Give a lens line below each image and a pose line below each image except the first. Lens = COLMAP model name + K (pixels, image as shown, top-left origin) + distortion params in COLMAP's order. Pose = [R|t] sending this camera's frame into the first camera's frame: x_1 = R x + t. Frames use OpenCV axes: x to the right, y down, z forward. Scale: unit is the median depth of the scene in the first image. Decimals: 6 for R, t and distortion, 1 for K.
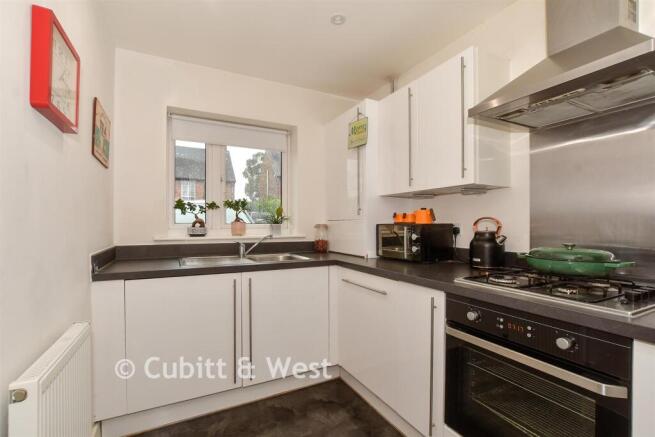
lens RADIAL K [[293.4, 0, 328.3], [0, 293.4, 220.4], [0, 0, 1]] dist [-0.018038, -0.000233]
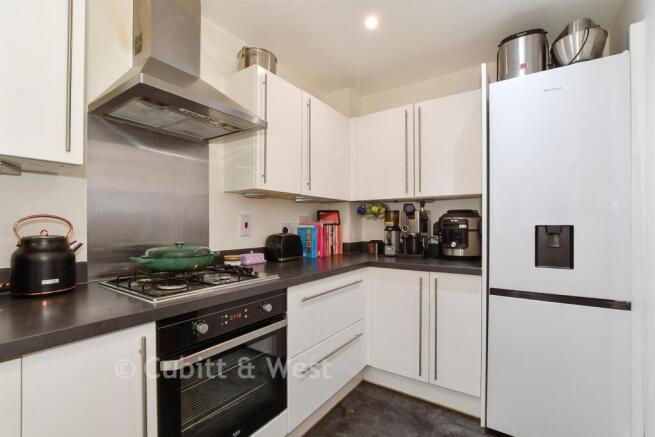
lens RADIAL K [[293.4, 0, 330.4], [0, 293.4, 222.3], [0, 0, 1]] dist [-0.018038, -0.000233]
pose [[-0.457900, 0.004570, 0.888992, -0.433439], [-0.009912, 0.999898, -0.010246, 0.007034], [-0.888949, -0.013503, -0.457808, 0.959509]]
